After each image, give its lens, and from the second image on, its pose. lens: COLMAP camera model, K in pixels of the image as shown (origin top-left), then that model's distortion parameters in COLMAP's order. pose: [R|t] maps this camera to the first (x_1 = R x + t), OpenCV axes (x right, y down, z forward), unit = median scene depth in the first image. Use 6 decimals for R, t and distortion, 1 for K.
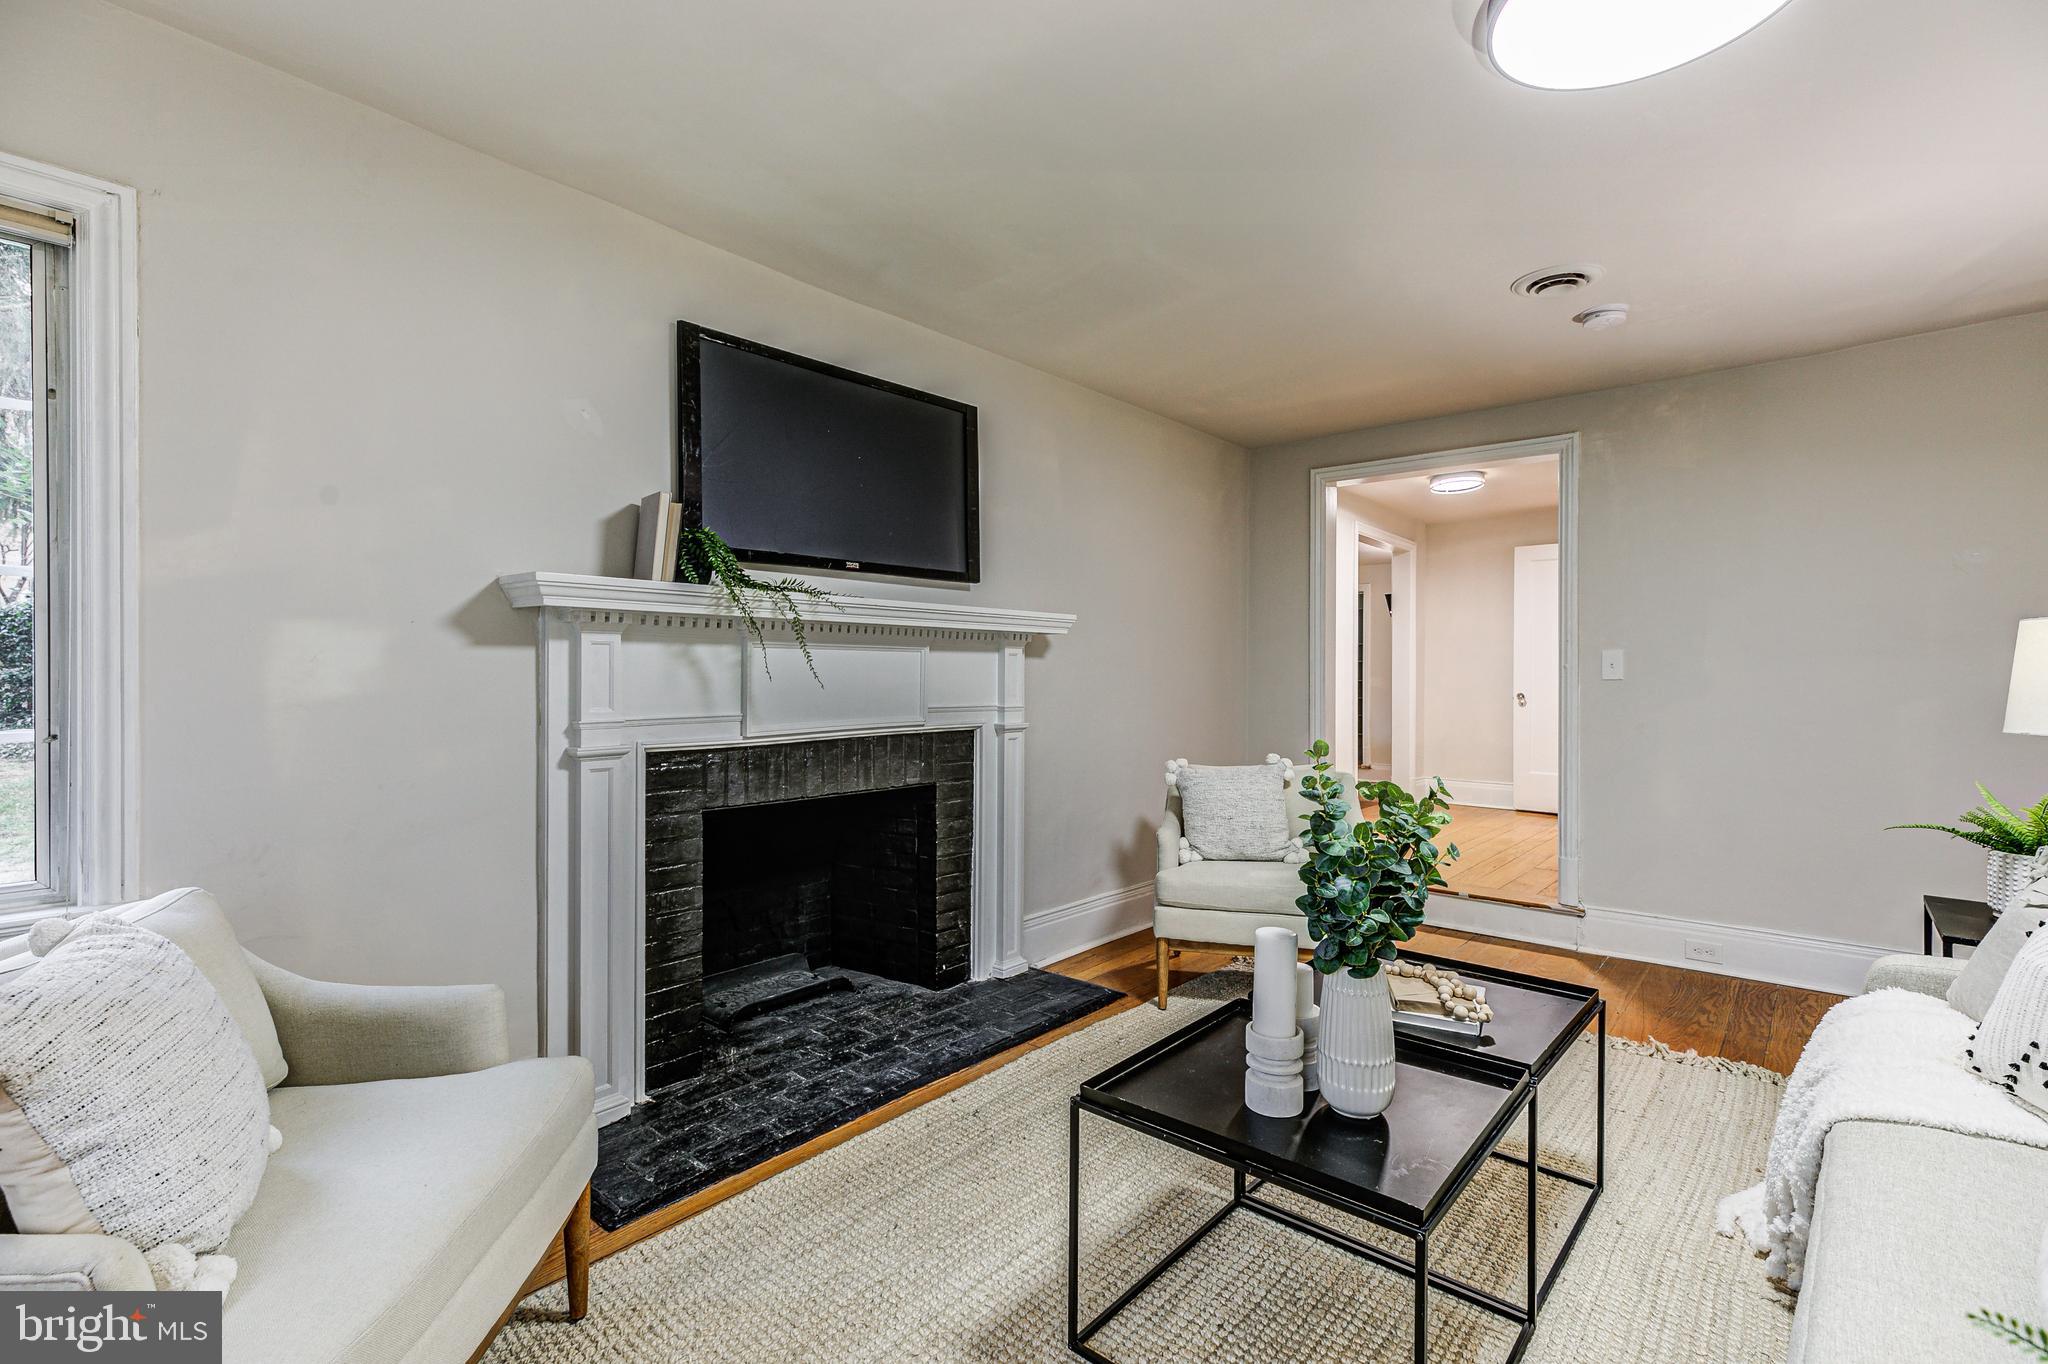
lens RADIAL K [[930.6, 0, 1028.3], [0, 930.6, 677.9], [0, 0, 1]] dist [0.005323, 0.000478]
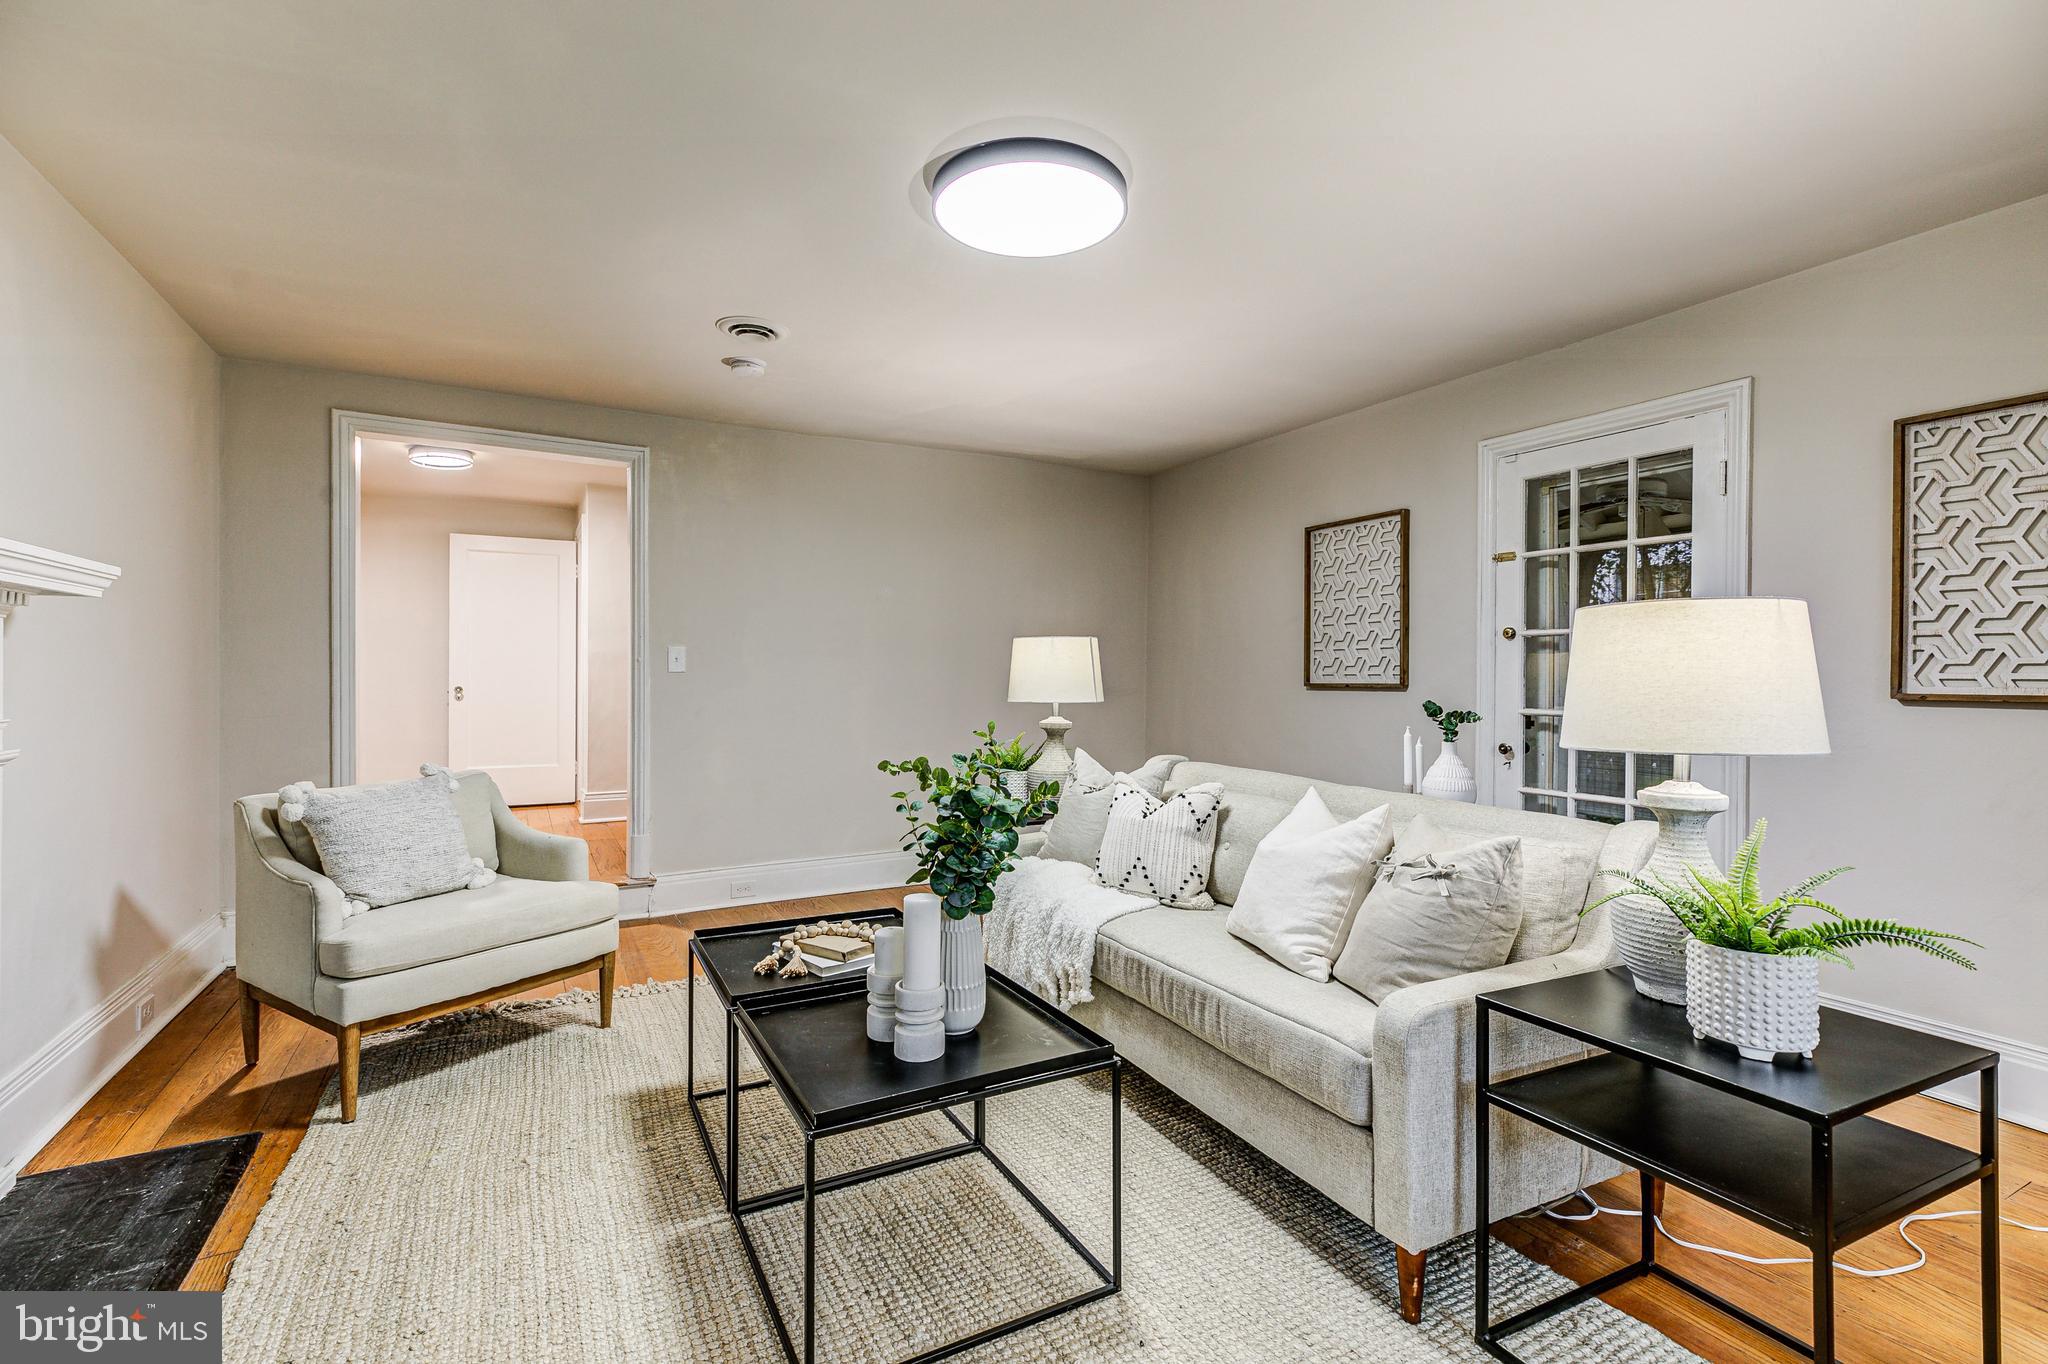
lens RADIAL K [[946.2, 0, 1024.3], [0, 946.2, 671.4], [0, 0, 1]] dist [0.001907, 0.000327]
pose [[0.327337, 0.000401, 0.944908, -0.366017], [-0.002662, 0.999996, 0.000498, -0.000820], [-0.944904, -0.002678, 0.327337, 0.240199]]
